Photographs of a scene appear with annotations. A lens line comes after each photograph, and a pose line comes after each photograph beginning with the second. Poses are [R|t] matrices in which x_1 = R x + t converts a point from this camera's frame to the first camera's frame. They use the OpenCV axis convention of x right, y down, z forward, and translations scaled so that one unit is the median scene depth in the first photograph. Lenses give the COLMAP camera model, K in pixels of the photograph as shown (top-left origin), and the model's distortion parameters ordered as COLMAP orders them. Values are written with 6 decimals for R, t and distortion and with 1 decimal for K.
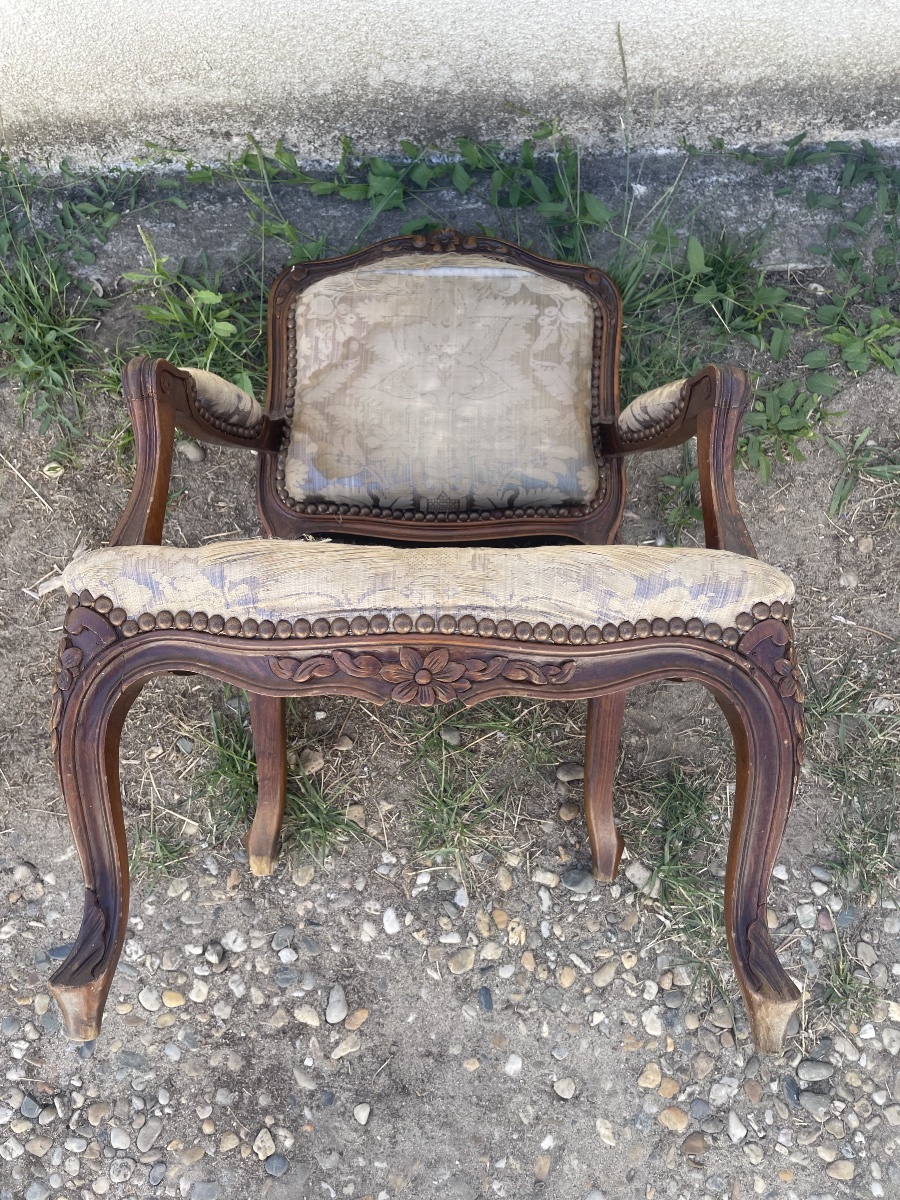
lens RADIAL K [[914.2, 0, 444.4], [0, 914.2, 588.5], [0, 0, 1]] dist [0.087995, -0.120796]
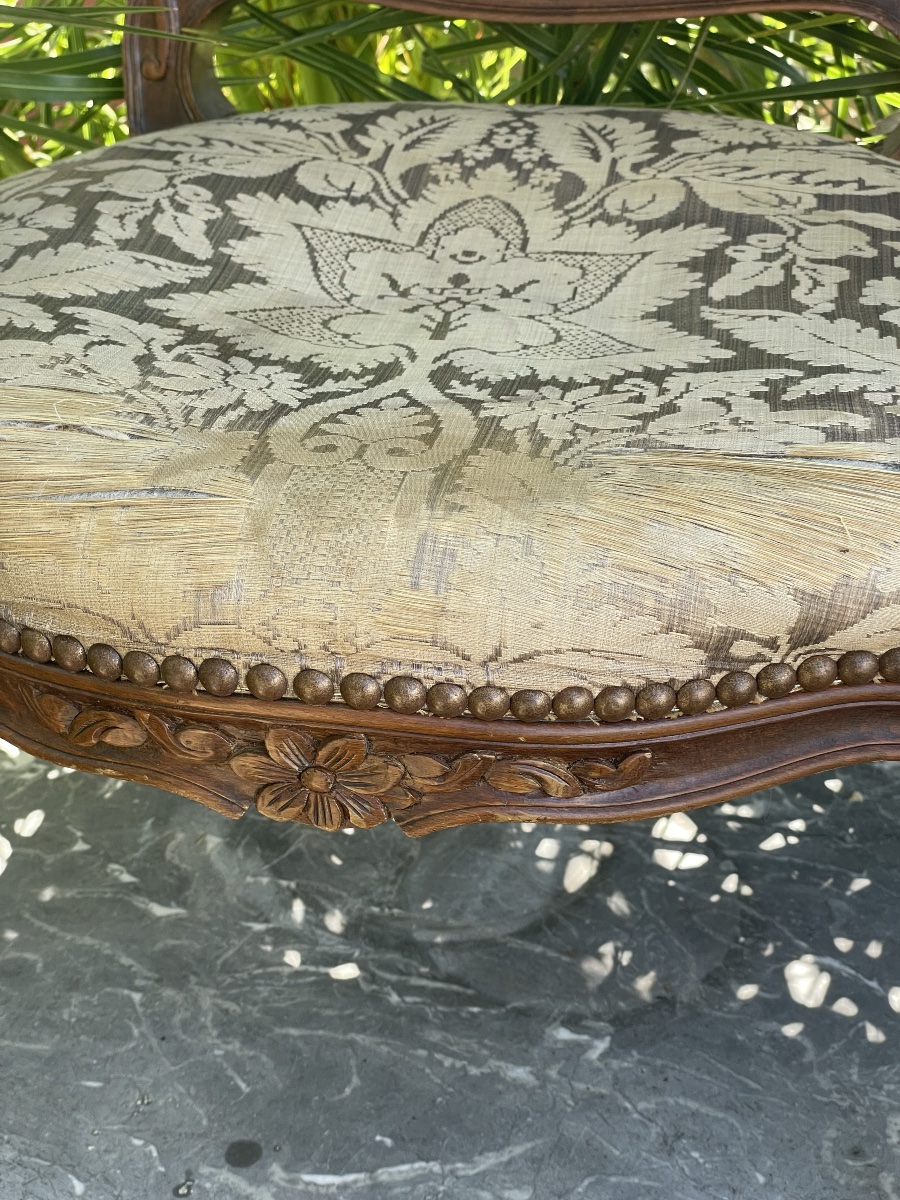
lens RADIAL K [[1838.8, 0, 460.5], [0, 1838.8, 593.8], [0, 0, 1]] dist [0.045018, 0.000000]
pose [[0.984018, 0.067981, -0.164583, 0.200845], [0.029974, 0.847837, 0.529410, -0.488218], [0.175530, -0.525882, 0.832249, 0.264787]]
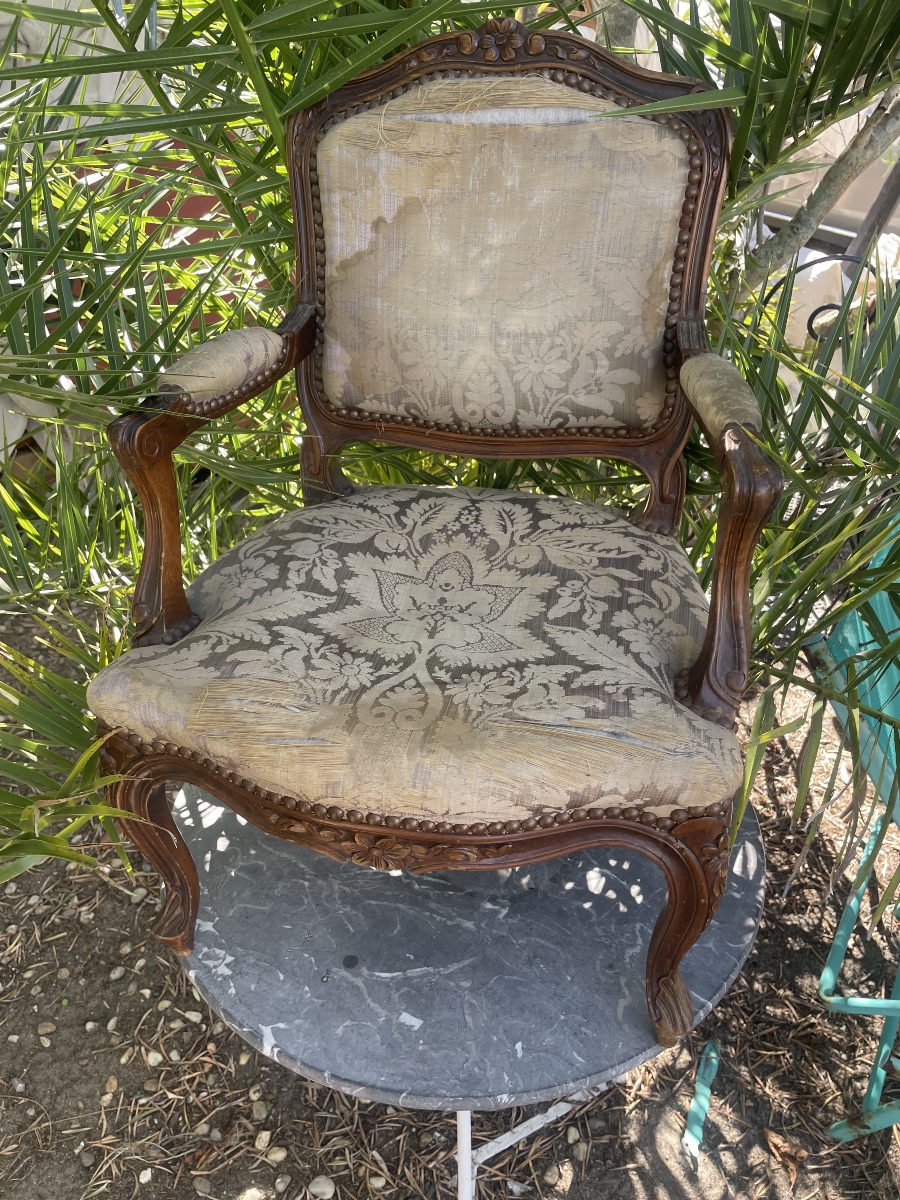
lens RADIAL K [[914.2, 0, 446.4], [0, 914.2, 611.7], [0, 0, 1]] dist [0.087995, -0.120796]
pose [[0.978177, 0.084892, -0.189642, 0.261196], [0.041413, 0.814751, 0.578331, -0.825687], [0.203606, -0.573563, 0.793454, 0.258522]]
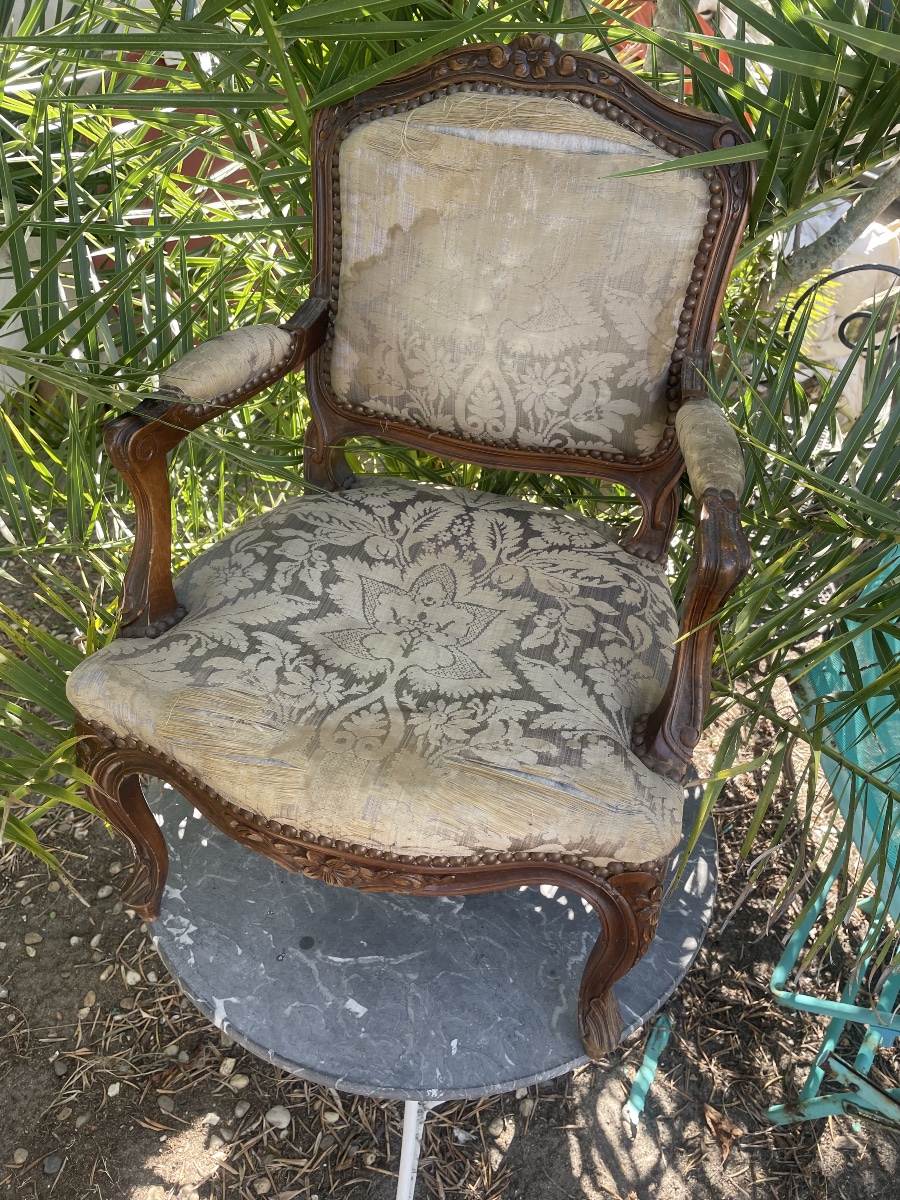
lens RADIAL K [[914.2, 0, 459.4], [0, 914.2, 592.9], [0, 0, 1]] dist [0.087995, -0.120796]
pose [[0.962213, 0.190110, -0.194948, 0.317976], [-0.024622, 0.773749, 0.633014, -0.969373], [0.271183, -0.604294, 0.749192, 0.343396]]
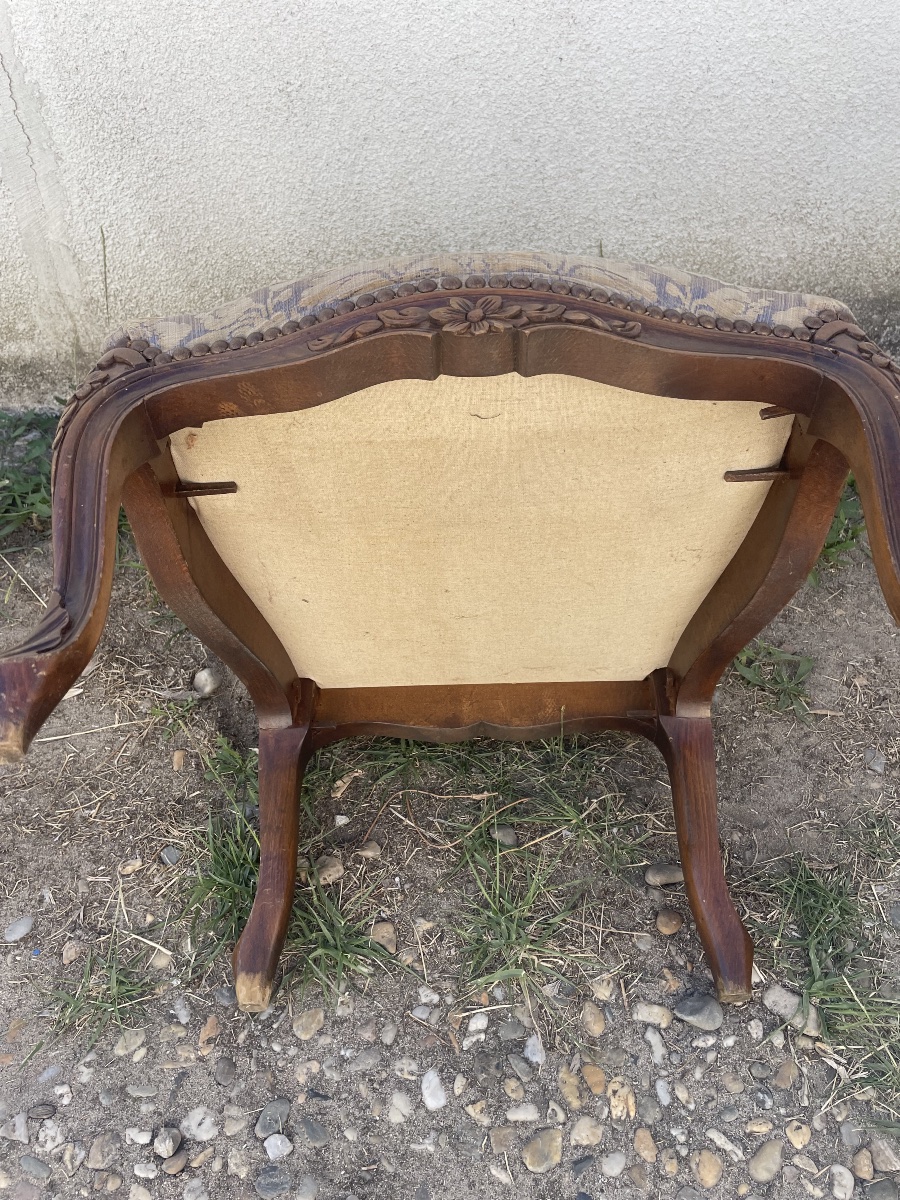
lens RADIAL K [[914.2, 0, 441.0], [0, 914.2, 585.3], [0, 0, 1]] dist [0.087995, -0.120796]
pose [[0.999319, -0.035025, -0.011627, -0.030922], [0.020778, 0.794359, -0.607093, 0.474726], [0.030500, 0.606438, 0.794546, 0.232069]]
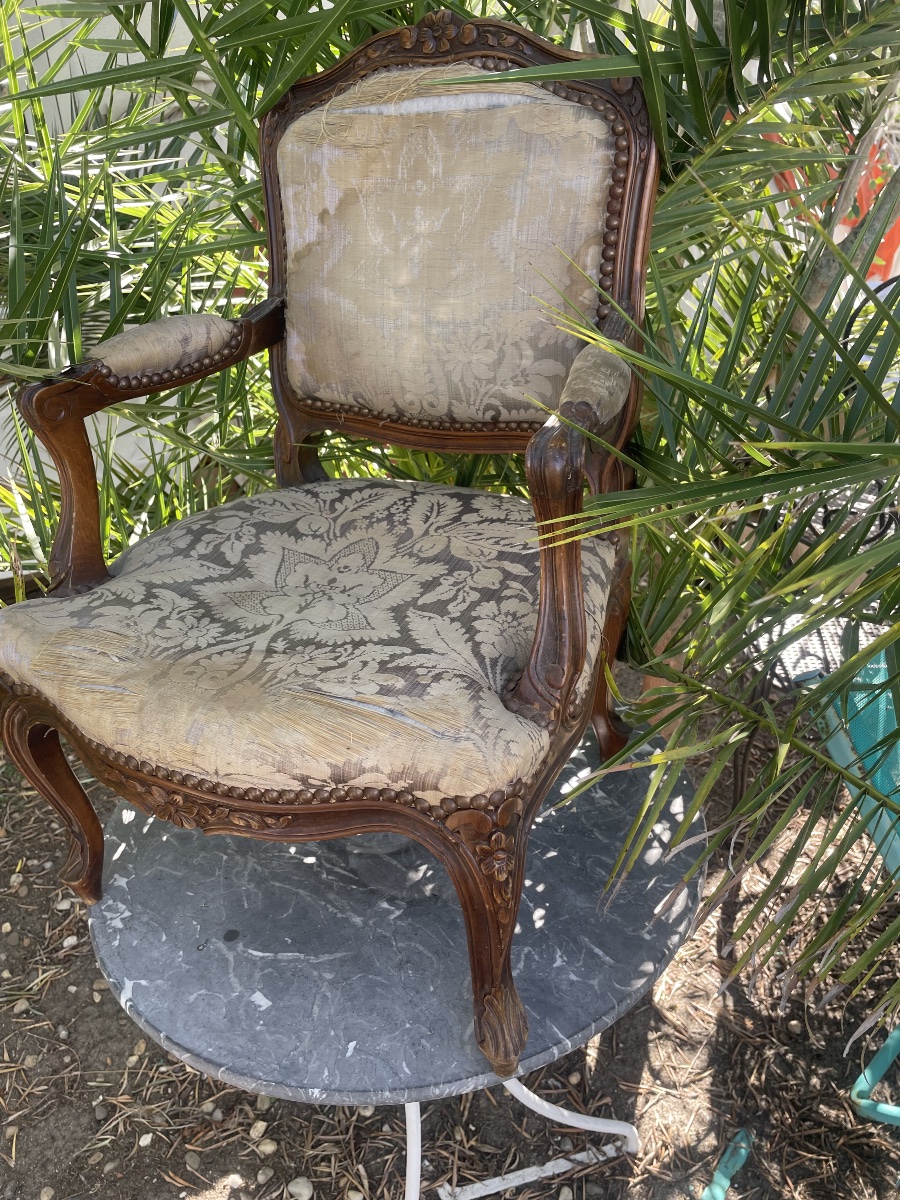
lens RADIAL K [[914.2, 0, 460.4], [0, 914.2, 611.9], [0, 0, 1]] dist [0.087995, -0.120796]
pose [[0.895873, 0.154150, -0.416712, 0.763656], [0.096335, 0.848185, 0.520866, -0.697809], [0.433741, -0.506774, 0.745016, 0.398645]]
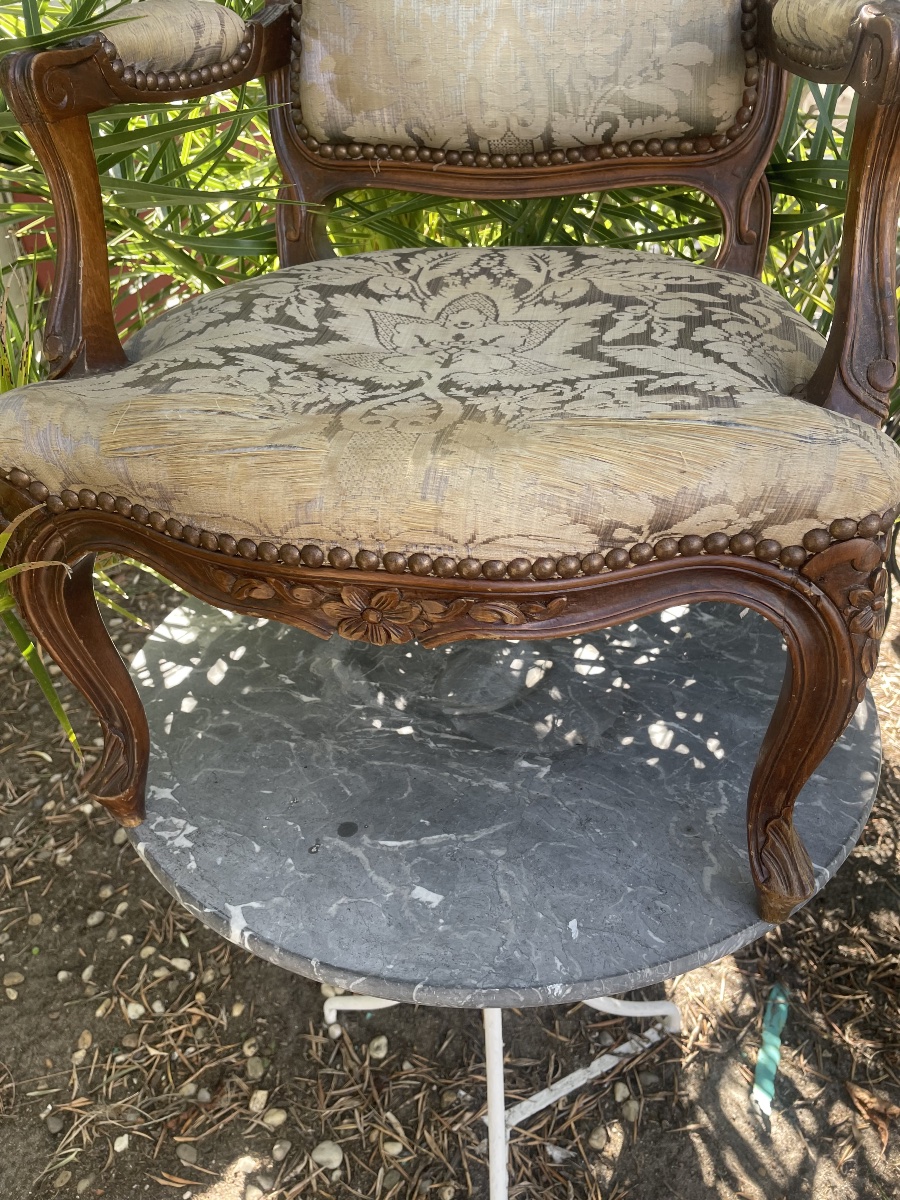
lens RADIAL K [[914.2, 0, 442.1], [0, 914.2, 591.4], [0, 0, 1]] dist [0.087995, -0.120796]
pose [[0.976054, 0.063792, -0.207965, 0.206718], [0.066419, 0.822981, 0.564173, -0.378016], [0.207141, -0.564476, 0.799036, 0.368512]]
